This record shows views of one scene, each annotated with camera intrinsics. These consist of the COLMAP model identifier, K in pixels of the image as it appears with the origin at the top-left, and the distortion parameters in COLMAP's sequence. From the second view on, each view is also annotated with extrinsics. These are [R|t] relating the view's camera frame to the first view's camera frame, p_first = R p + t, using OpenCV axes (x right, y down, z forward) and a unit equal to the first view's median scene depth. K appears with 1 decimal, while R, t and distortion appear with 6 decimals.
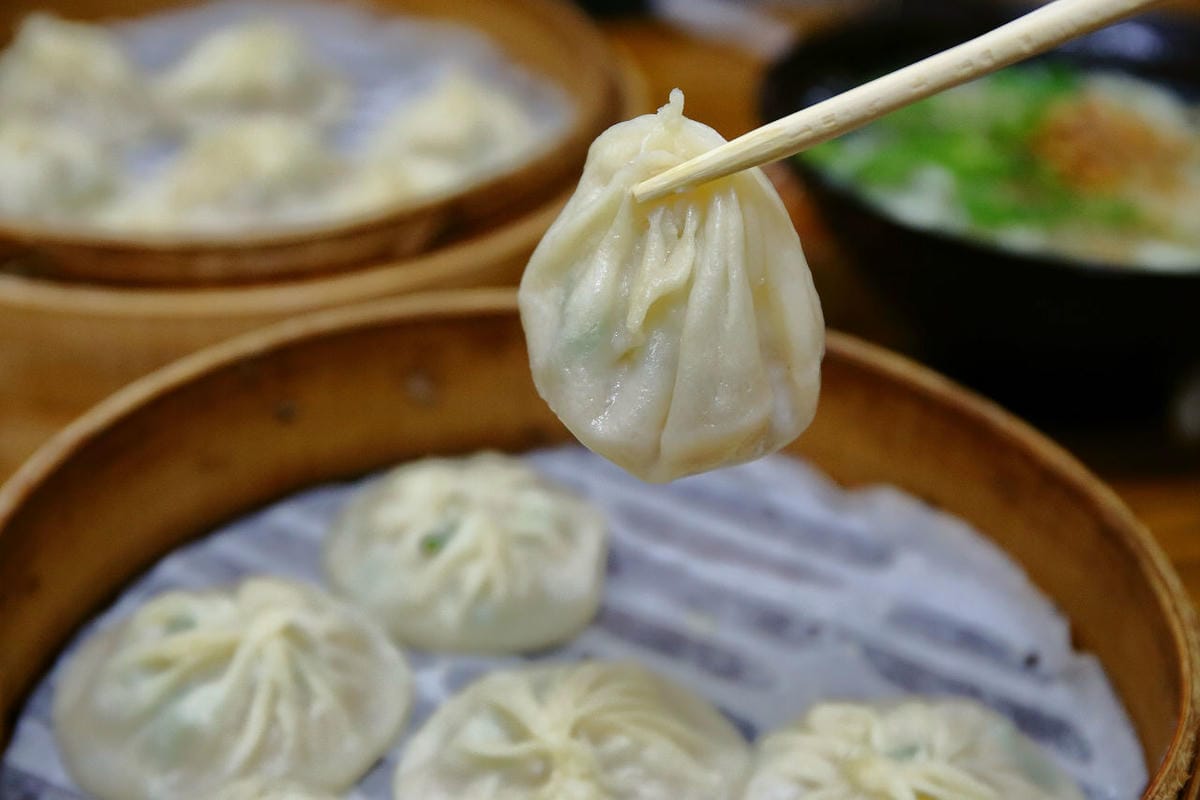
lens RADIAL K [[2015.4, 0, 600.0], [0, 2015.4, 400.0], [0, 0, 1]] dist [0.002205, 0.164190]
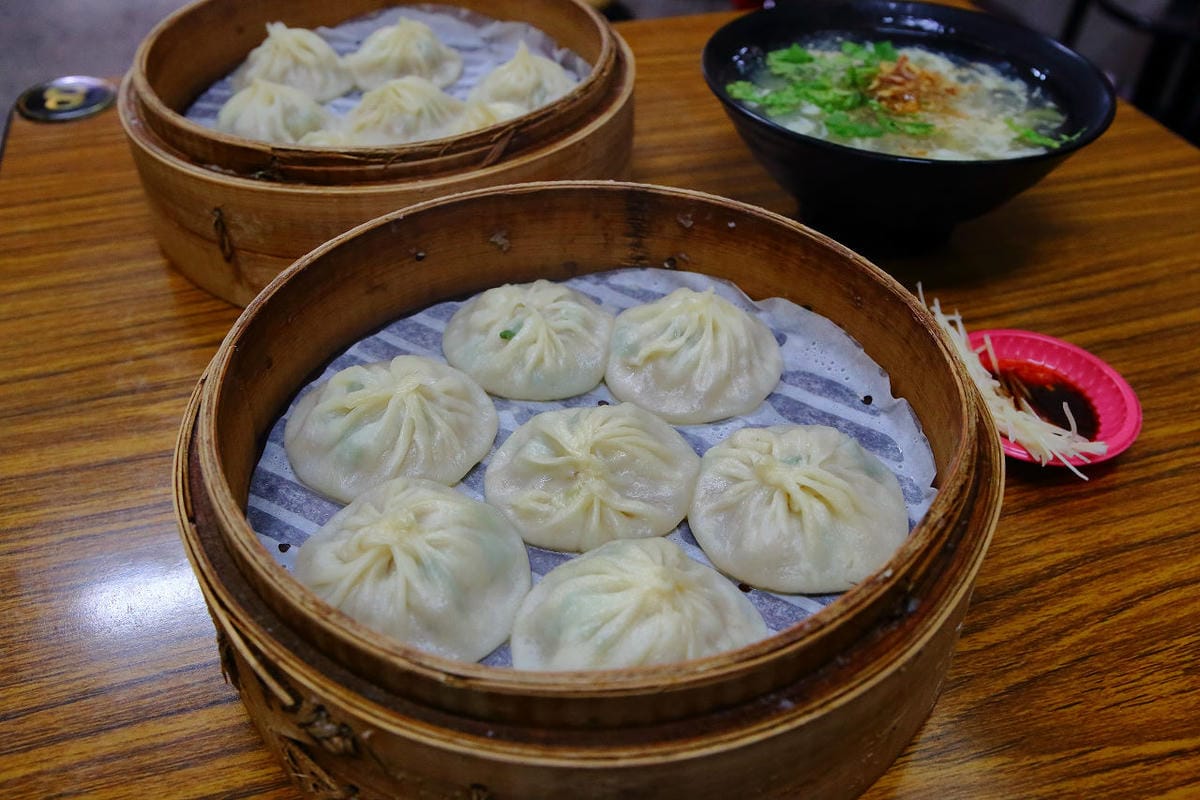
lens RADIAL K [[1070.7, 0, 600.0], [0, 1070.7, 400.0], [0, 0, 1]] dist [-0.058406, -0.000969]
pose [[0.999768, -0.009922, -0.019109, 0.009643], [0.012625, 0.989059, 0.146979, -0.004164], [0.017441, -0.147186, 0.988955, 0.125876]]
